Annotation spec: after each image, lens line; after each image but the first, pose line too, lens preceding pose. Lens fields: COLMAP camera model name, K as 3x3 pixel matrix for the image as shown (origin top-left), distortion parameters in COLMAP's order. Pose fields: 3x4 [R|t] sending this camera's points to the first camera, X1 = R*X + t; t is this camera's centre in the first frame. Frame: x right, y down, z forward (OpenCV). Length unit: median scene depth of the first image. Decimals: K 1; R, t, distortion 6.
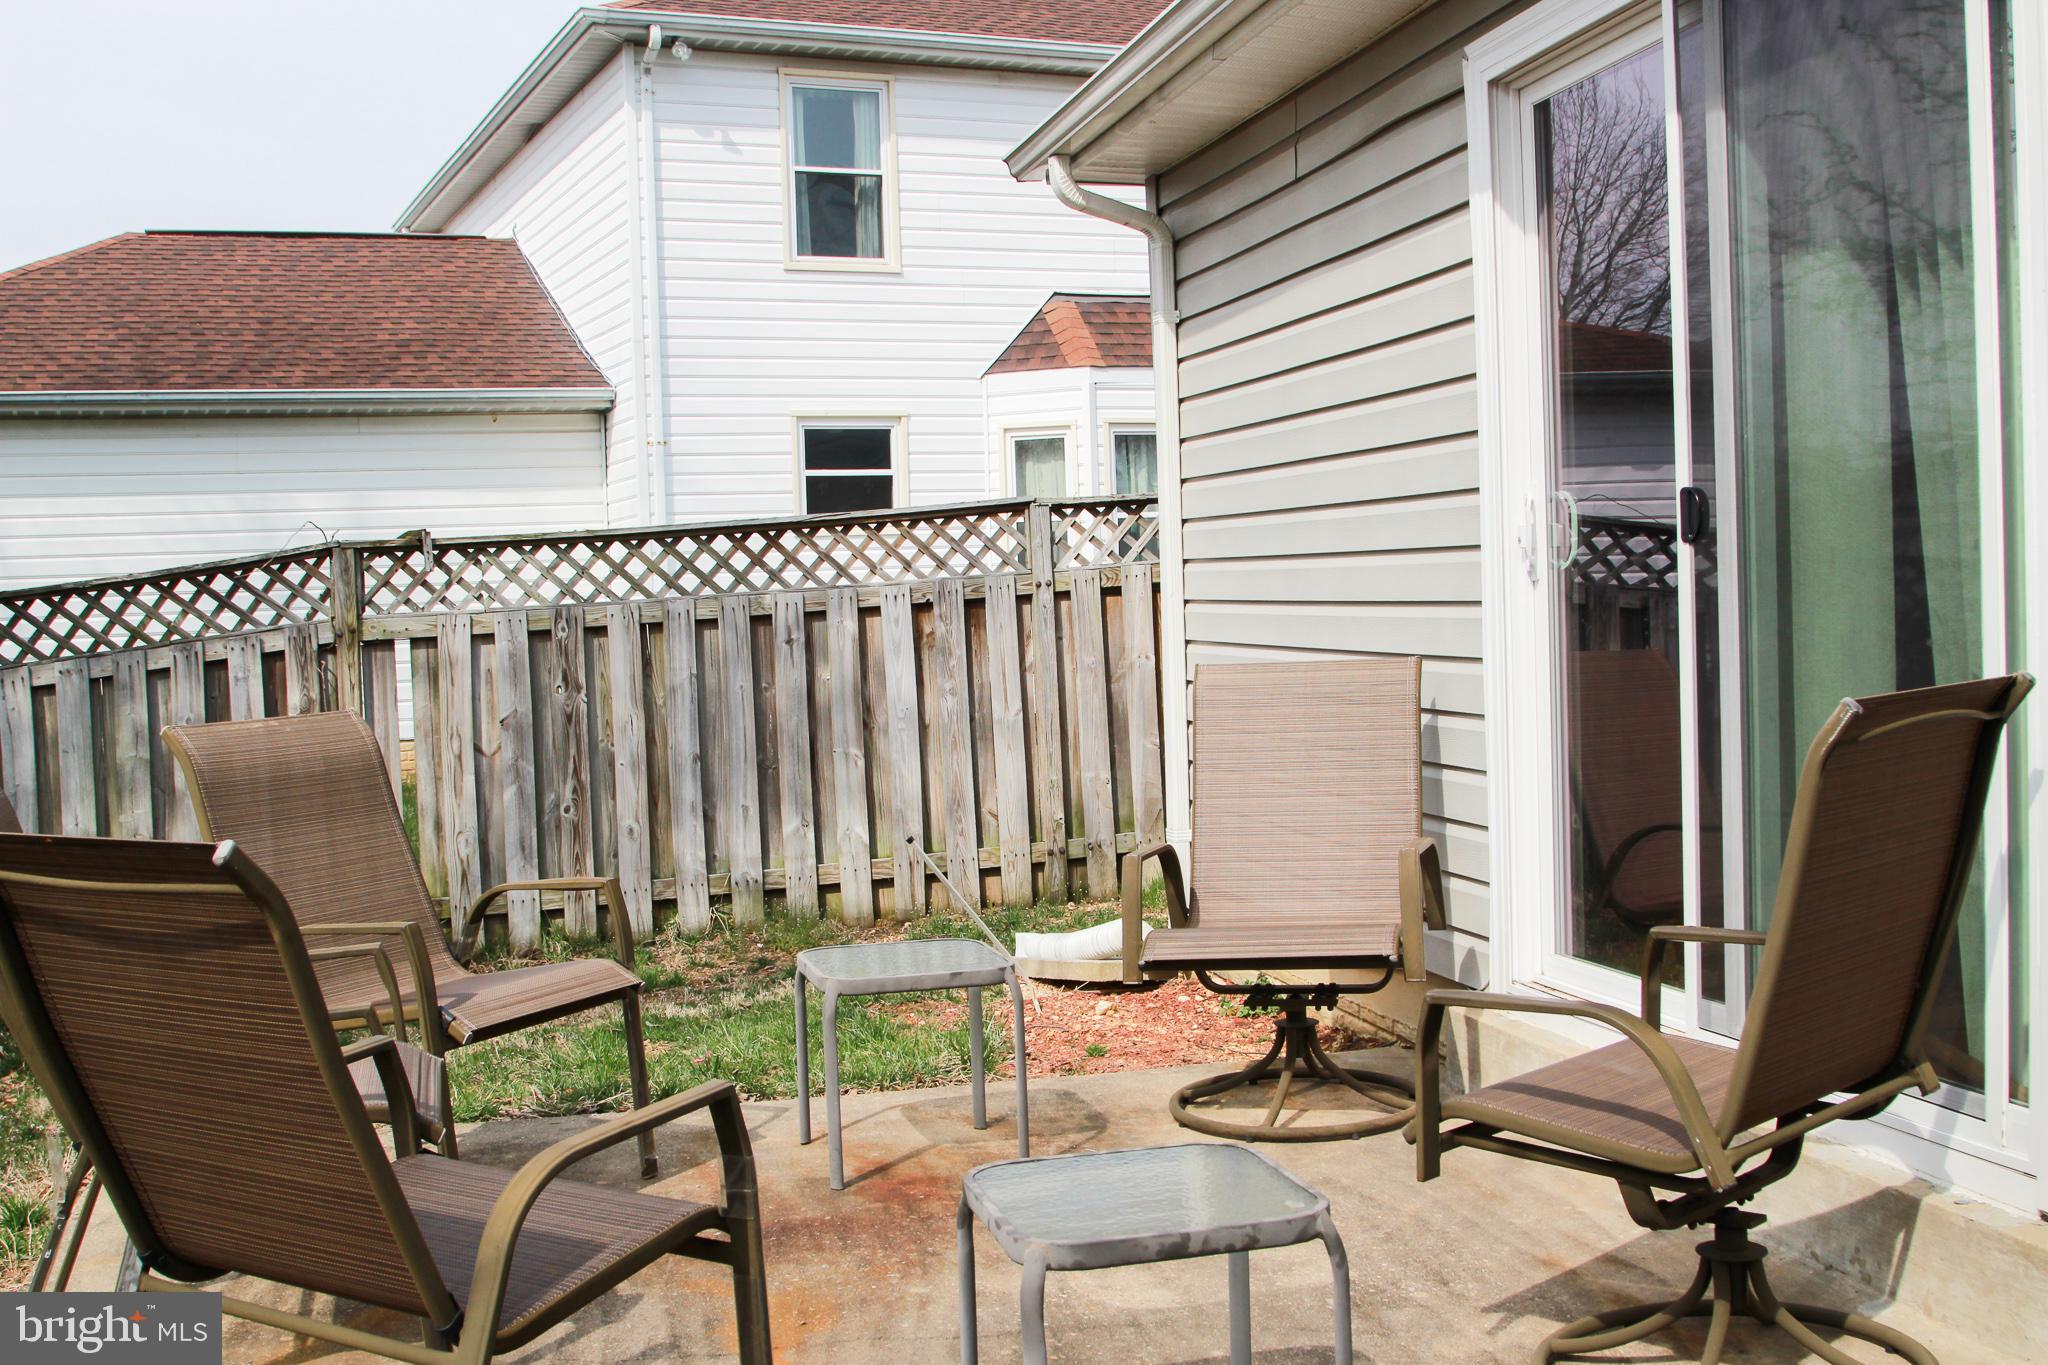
lens RADIAL K [[2245.7, 0, 1012.5], [0, 2245.7, 699.5], [0, 0, 1]] dist [-0.115132, 0.000000]
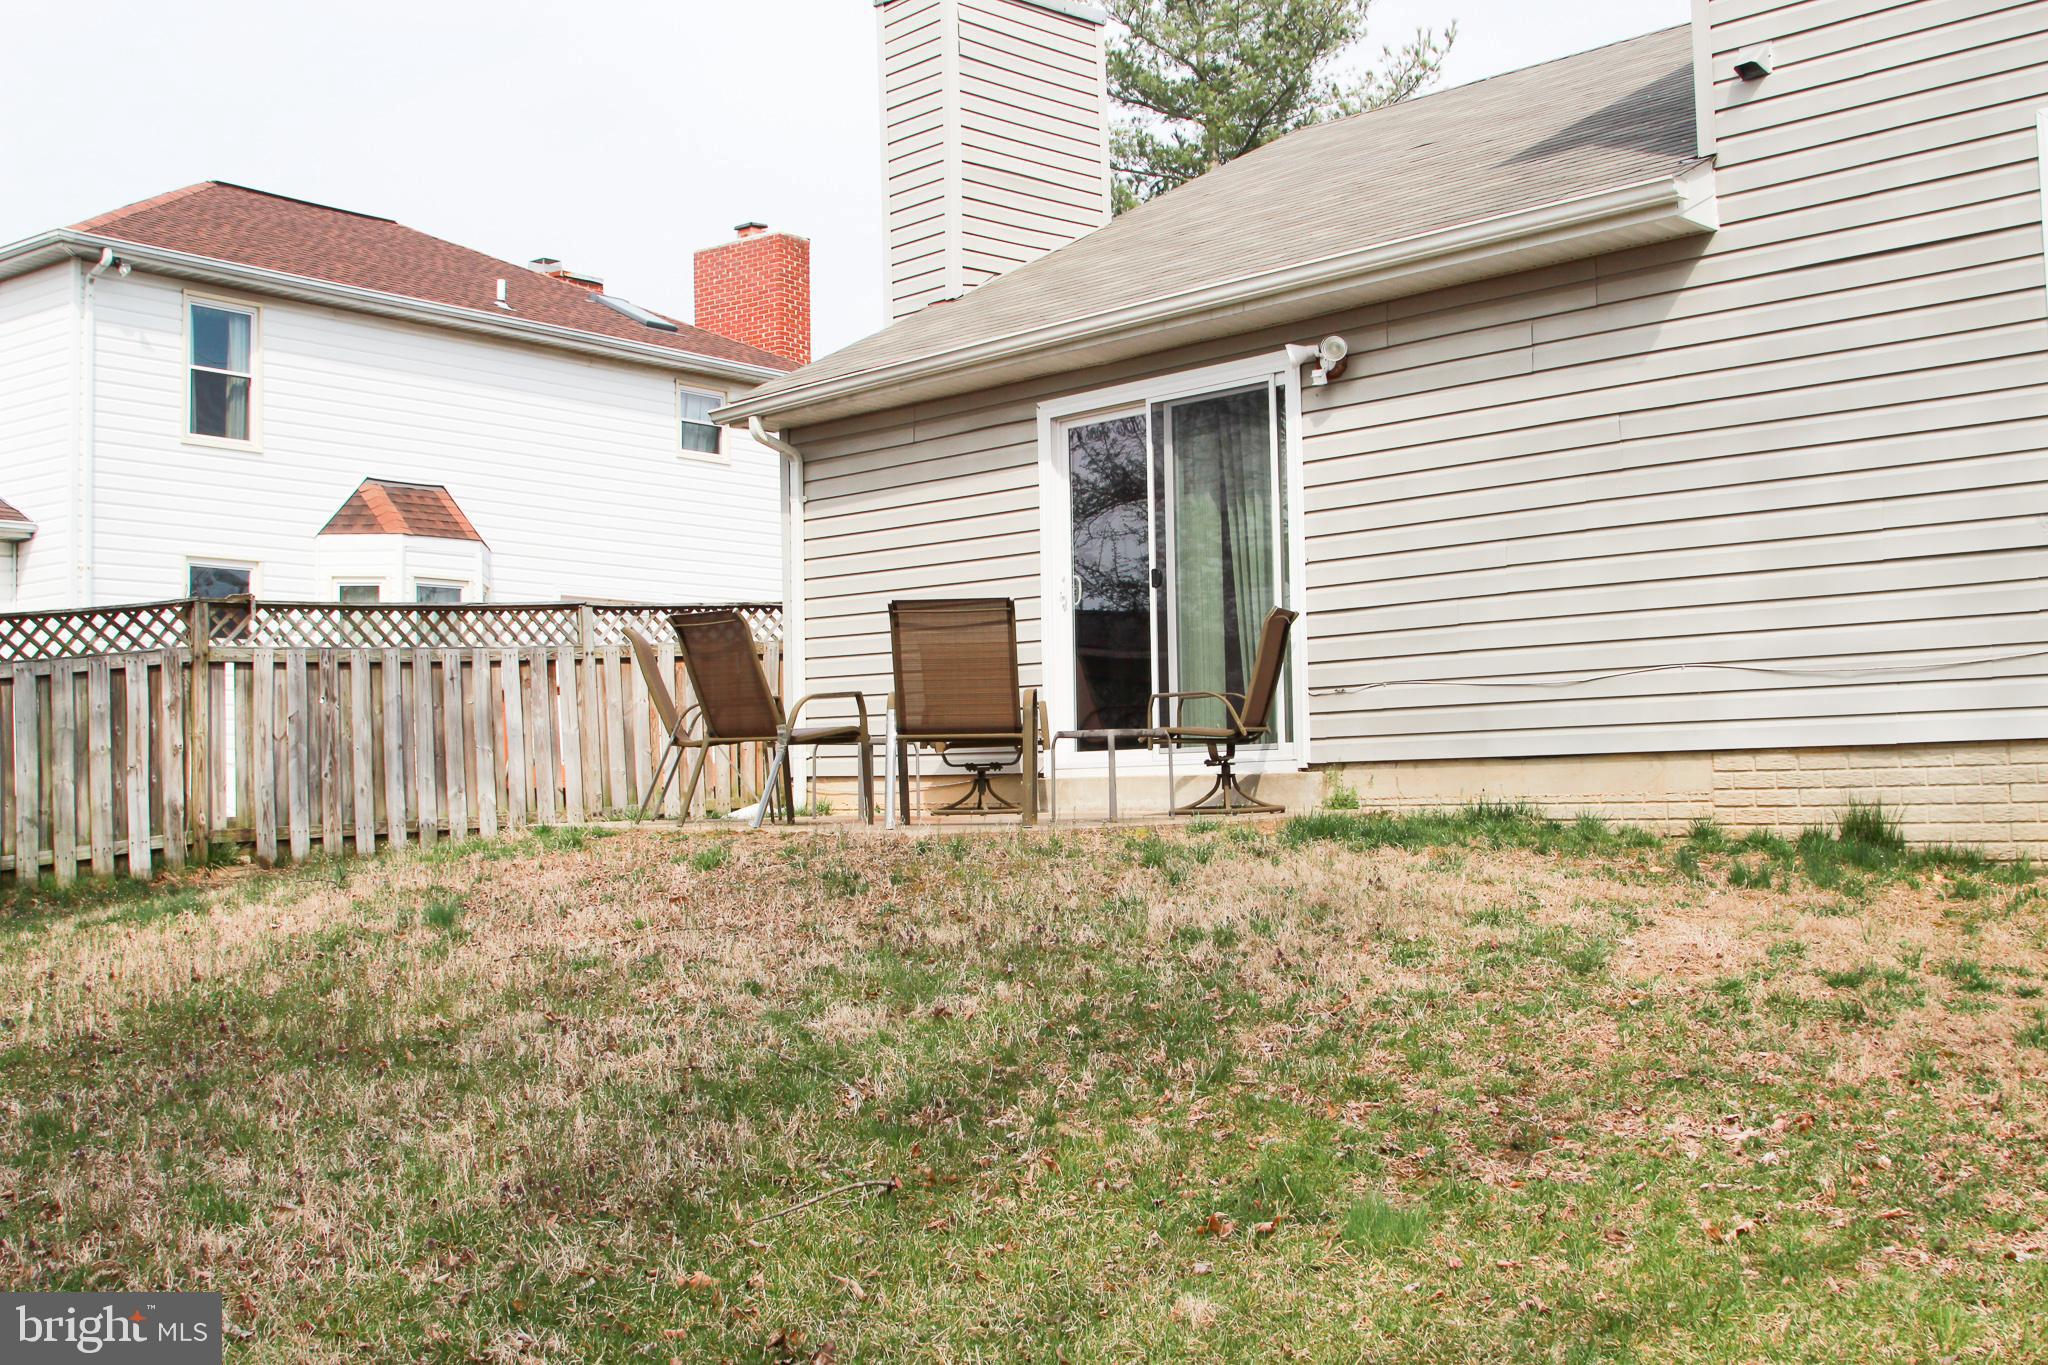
lens RADIAL K [[2245.7, 0, 1039.2], [0, 2245.7, 685.4], [0, 0, 1]] dist [-0.115132, 0.000000]
pose [[0.866270, 0.042937, 0.497728, -0.528662], [0.009231, 0.994754, -0.101878, 0.145856], [-0.499491, 0.092849, 0.861329, -0.596800]]
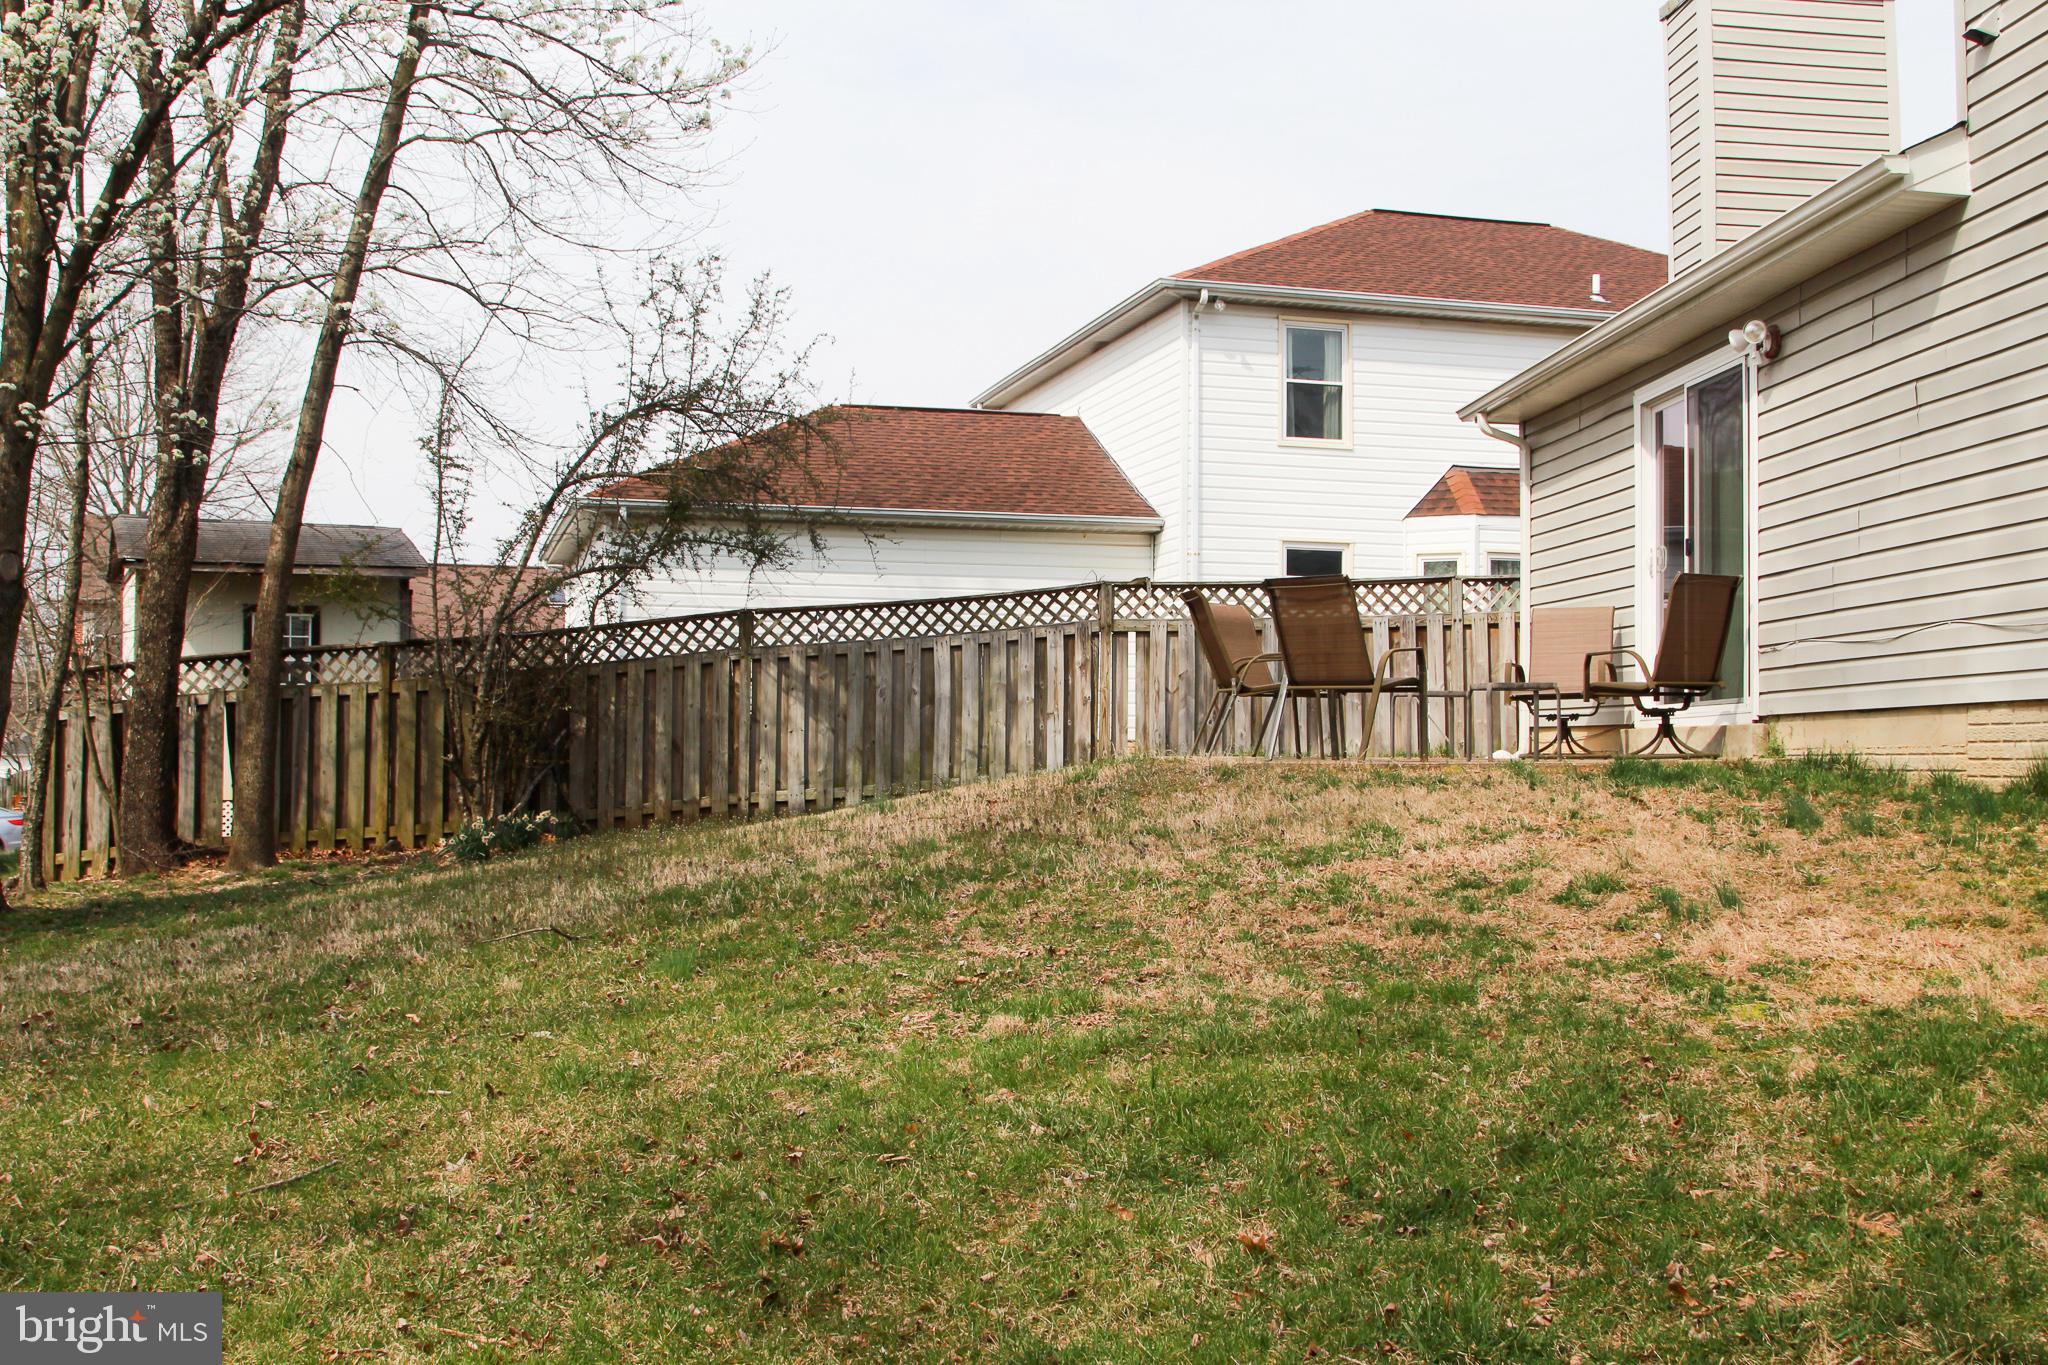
lens RADIAL K [[2245.7, 0, 1020.7], [0, 2245.7, 663.7], [0, 0, 1]] dist [-0.115132, 0.000000]
pose [[0.987474, 0.037250, -0.153324, -0.061141], [-0.050195, 0.995414, -0.081439, 0.161196], [0.149587, 0.088115, 0.984814, -0.937364]]
